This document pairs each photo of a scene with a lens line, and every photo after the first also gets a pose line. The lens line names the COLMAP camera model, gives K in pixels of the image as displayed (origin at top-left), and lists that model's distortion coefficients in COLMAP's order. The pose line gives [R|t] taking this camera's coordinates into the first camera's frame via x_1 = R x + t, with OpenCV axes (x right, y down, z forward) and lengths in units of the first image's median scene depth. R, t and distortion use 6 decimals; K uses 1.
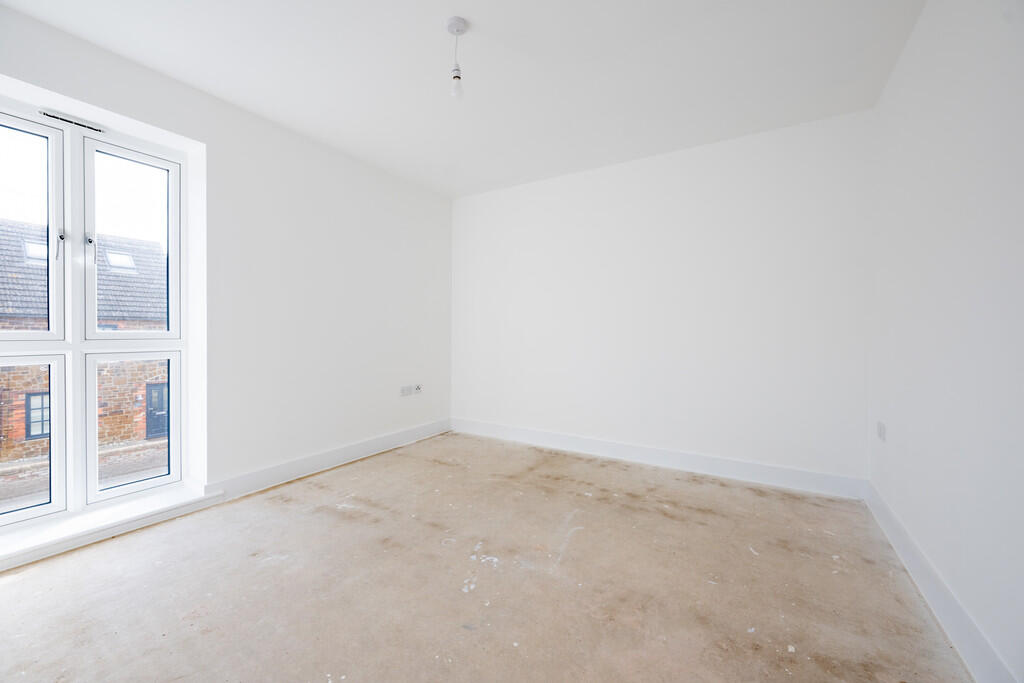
lens RADIAL K [[414.3, 0, 511.5], [0, 414.3, 336.0], [0, 0, 1]] dist [0.000898, 0.000071]
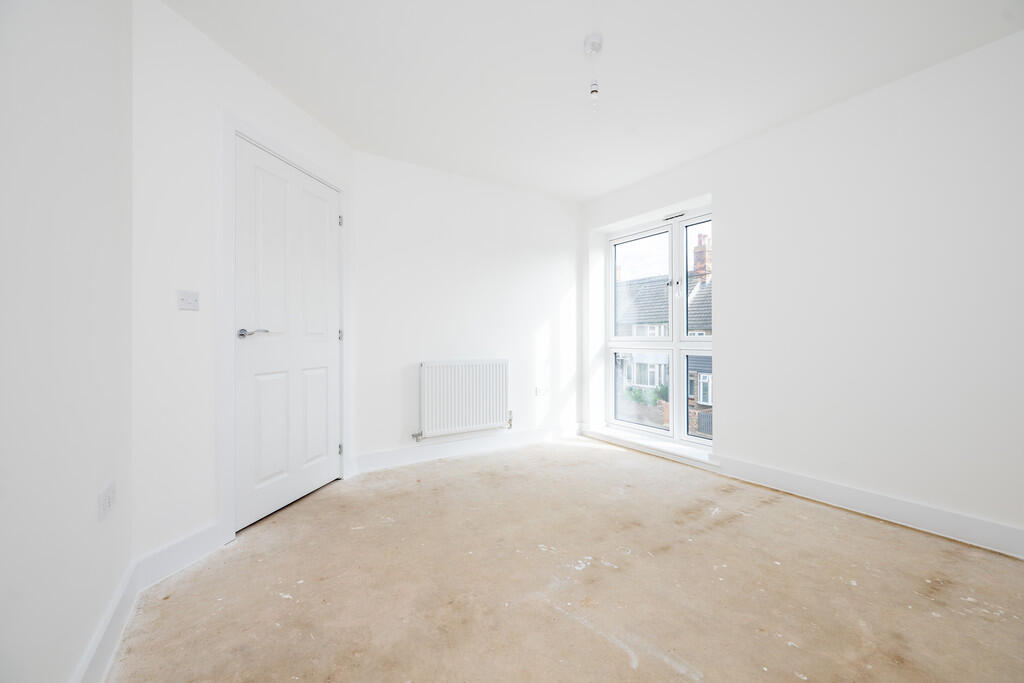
lens RADIAL K [[414.3, 0, 511.5], [0, 414.3, 336.0], [0, 0, 1]] dist [0.000898, 0.000071]
pose [[-0.443284, -0.011010, -0.896313, 0.777958], [-0.009386, 0.999927, -0.007640, 0.005458], [0.896332, 0.005027, -0.443355, 1.105587]]
